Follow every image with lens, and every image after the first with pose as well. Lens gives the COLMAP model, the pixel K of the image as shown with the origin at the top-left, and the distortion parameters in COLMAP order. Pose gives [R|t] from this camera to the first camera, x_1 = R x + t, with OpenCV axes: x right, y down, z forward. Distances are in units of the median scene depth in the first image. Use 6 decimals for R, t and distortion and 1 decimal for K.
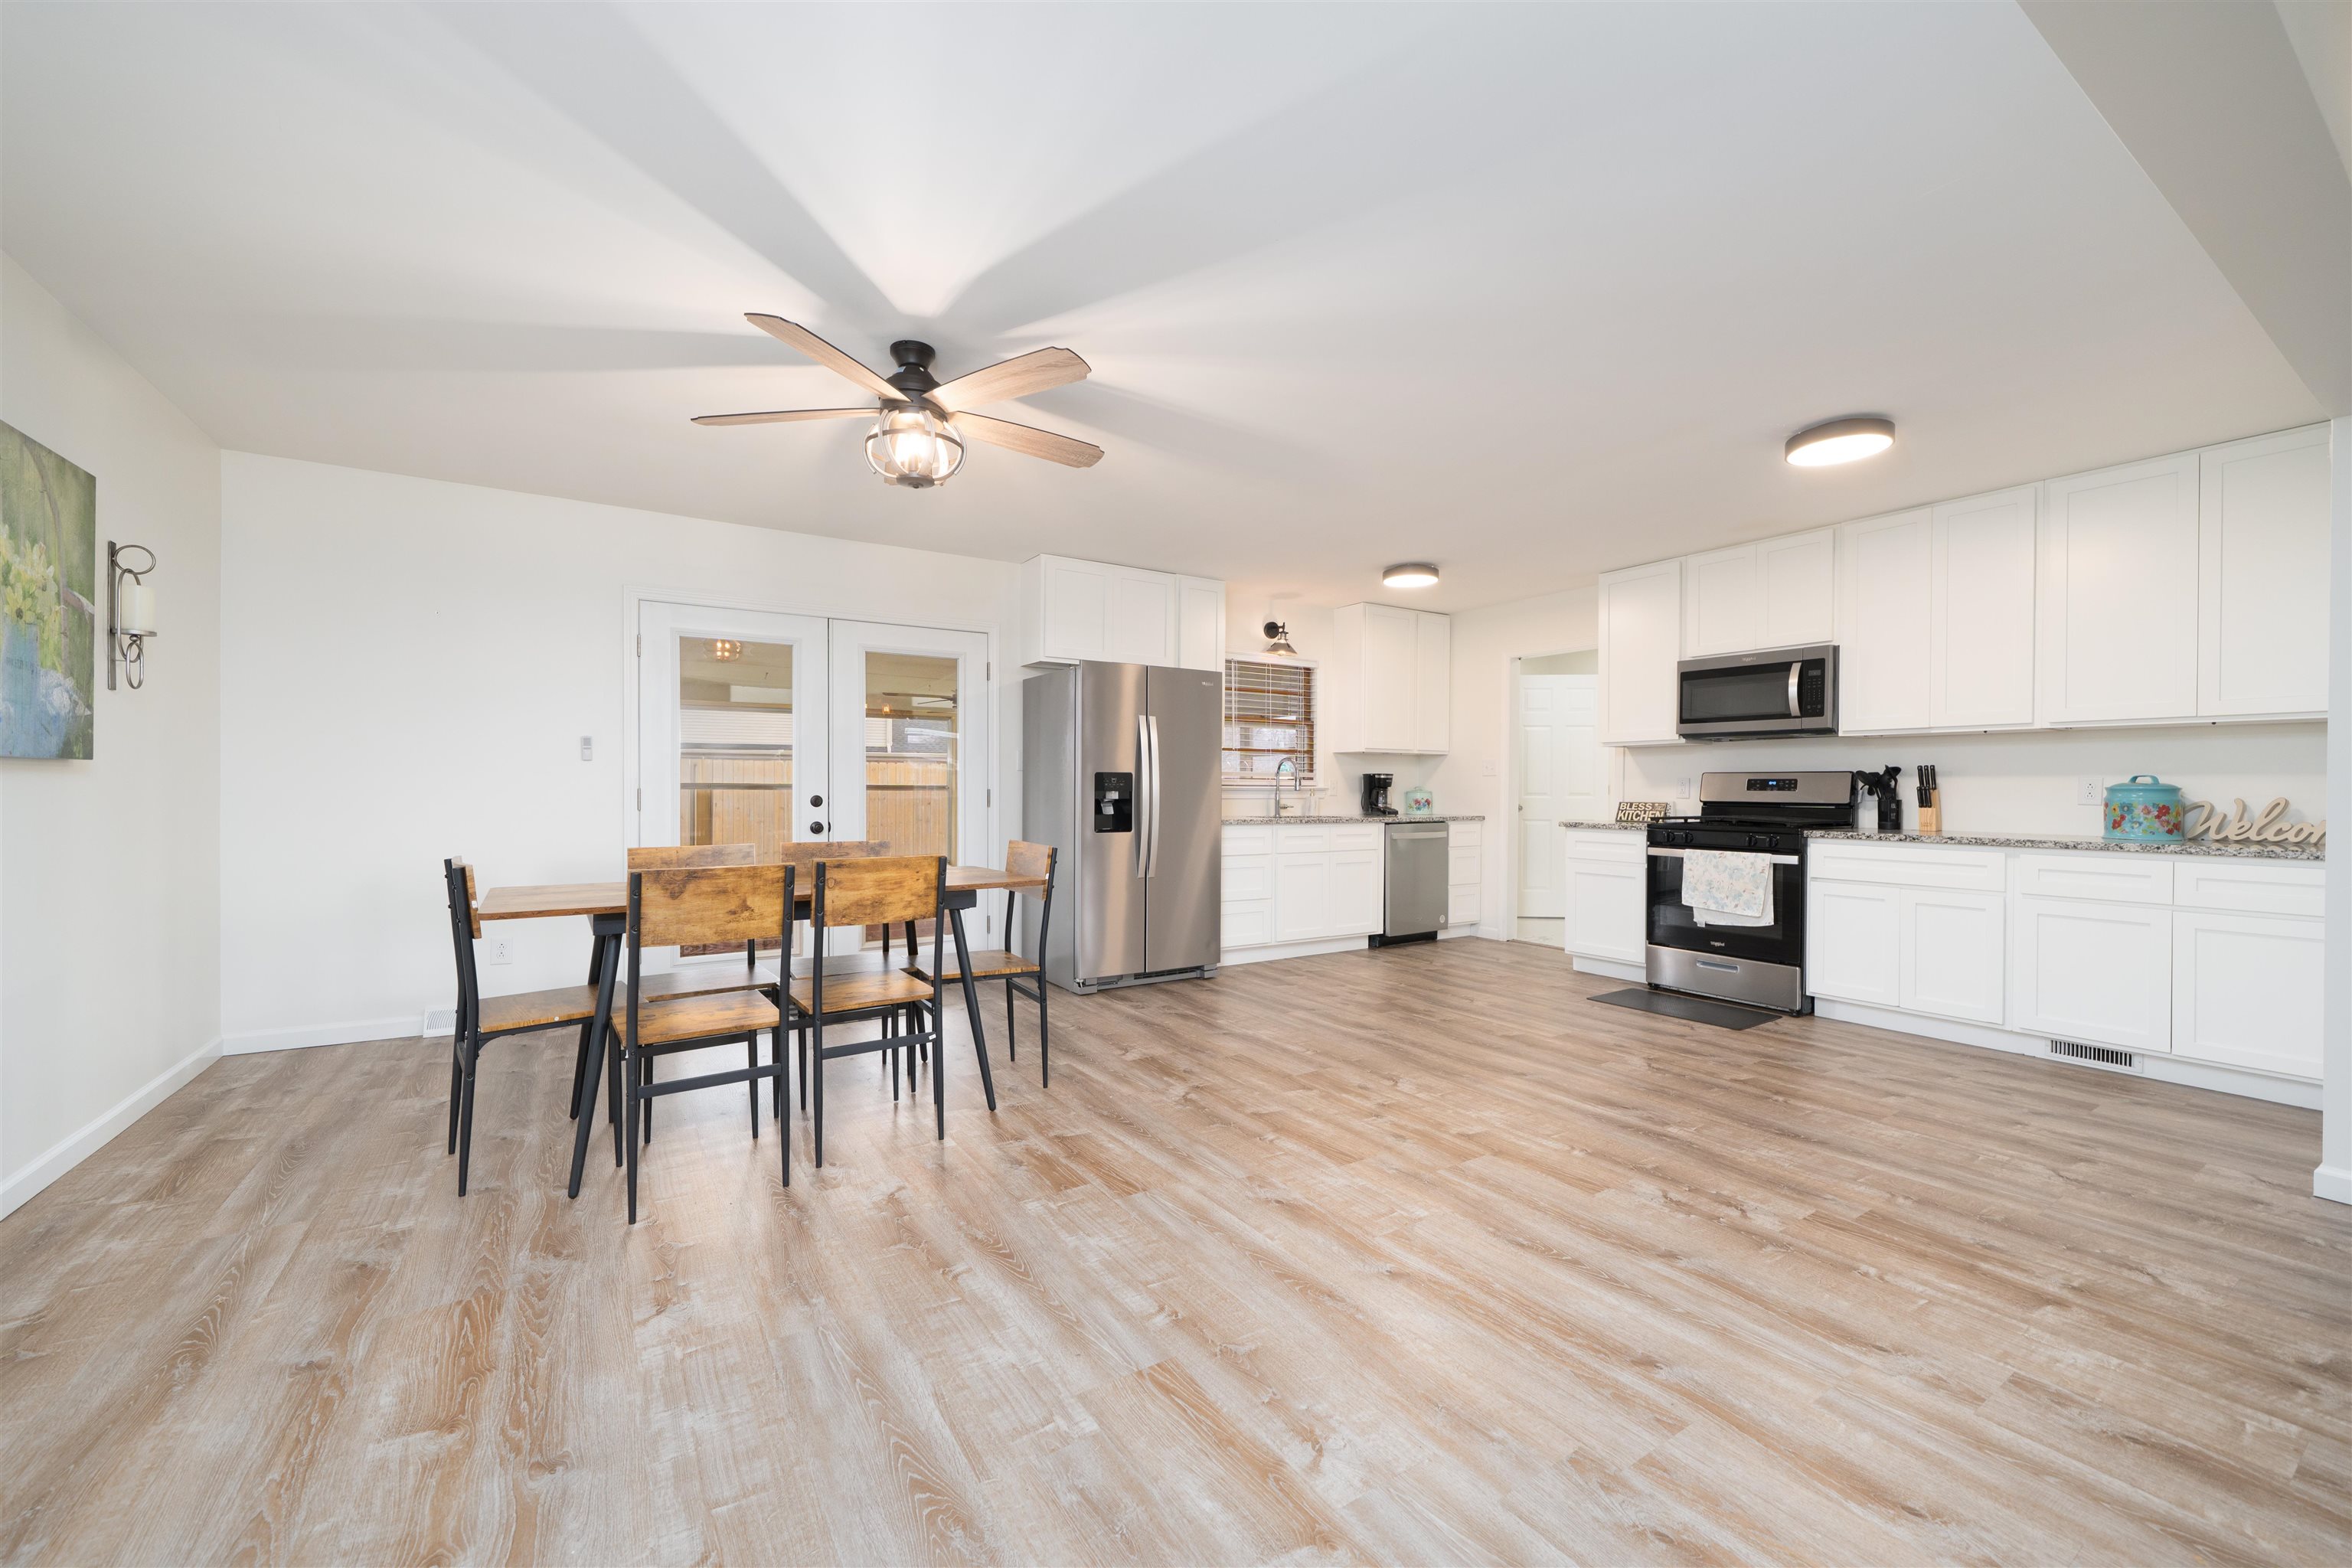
lens RADIAL K [[919.0, 0, 1171.2], [0, 919.0, 789.2], [0, 0, 1]] dist [-0.001455, -0.000048]
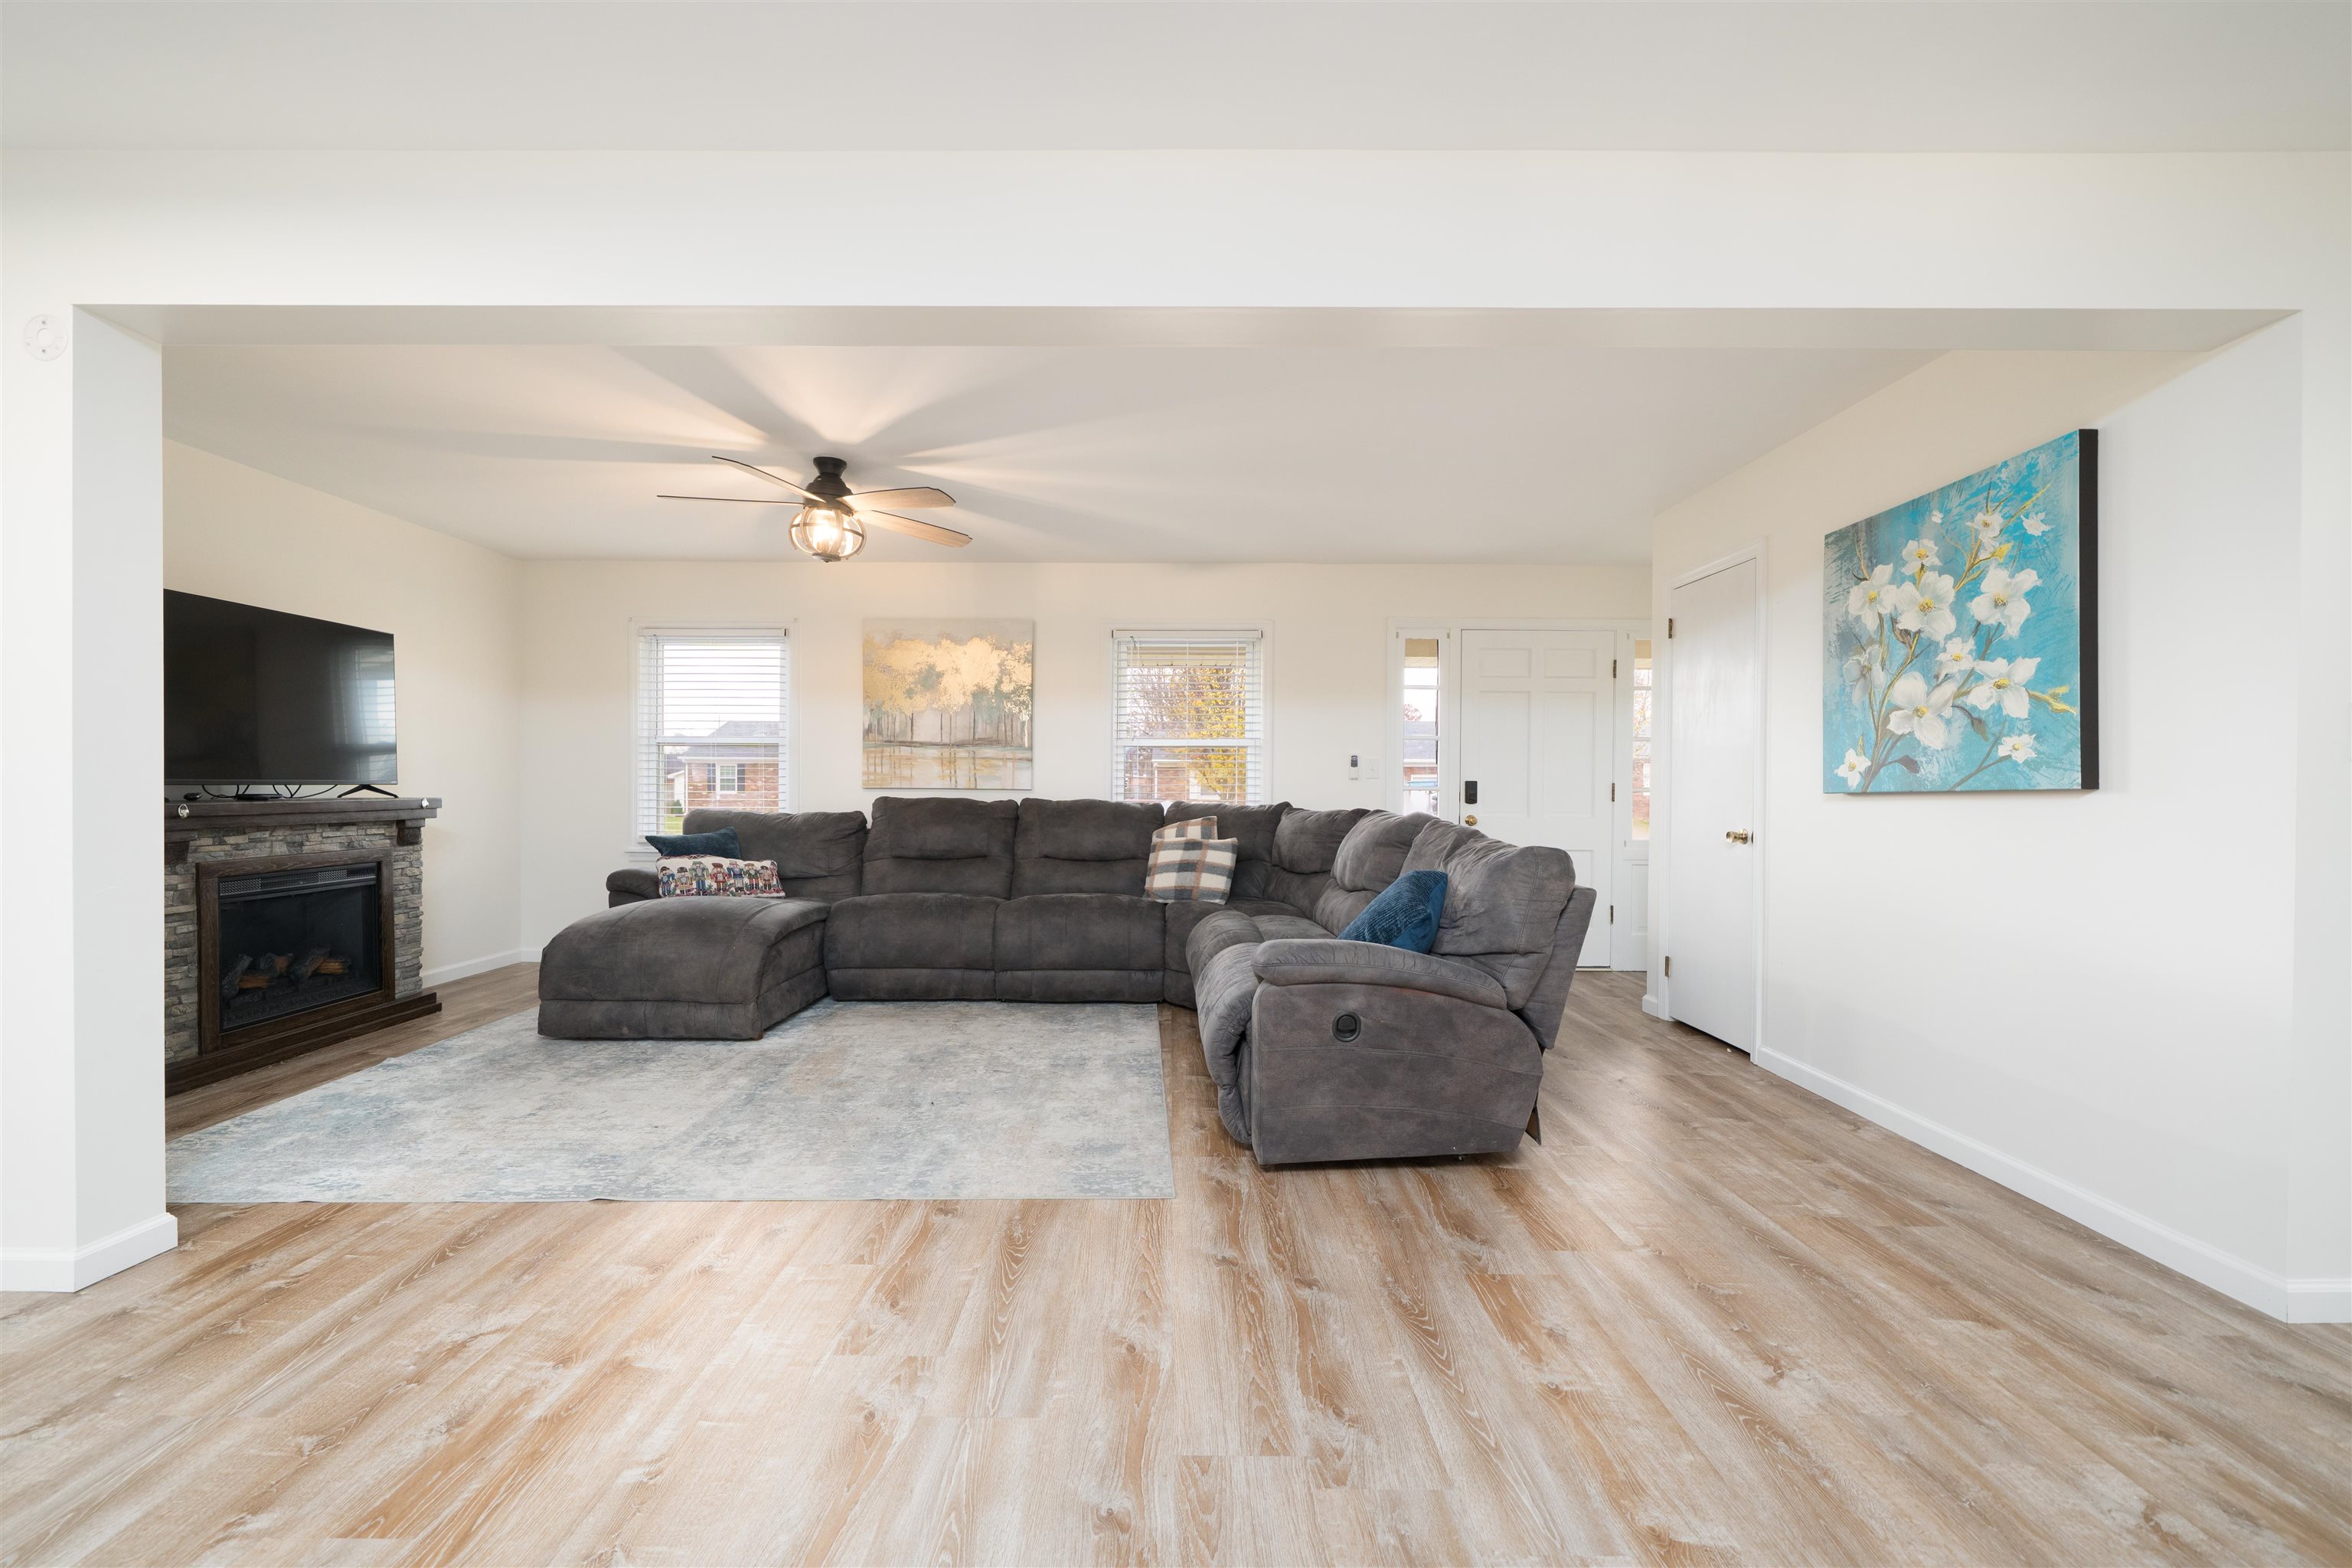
lens RADIAL K [[919.0, 0, 1177.0], [0, 919.0, 783.8], [0, 0, 1]] dist [-0.001455, -0.000048]
pose [[-0.845888, -0.012617, 0.533211, 0.064337], [-0.011719, 0.999918, 0.005068, -0.002016], [-0.533231, -0.001961, -0.845967, 1.548625]]
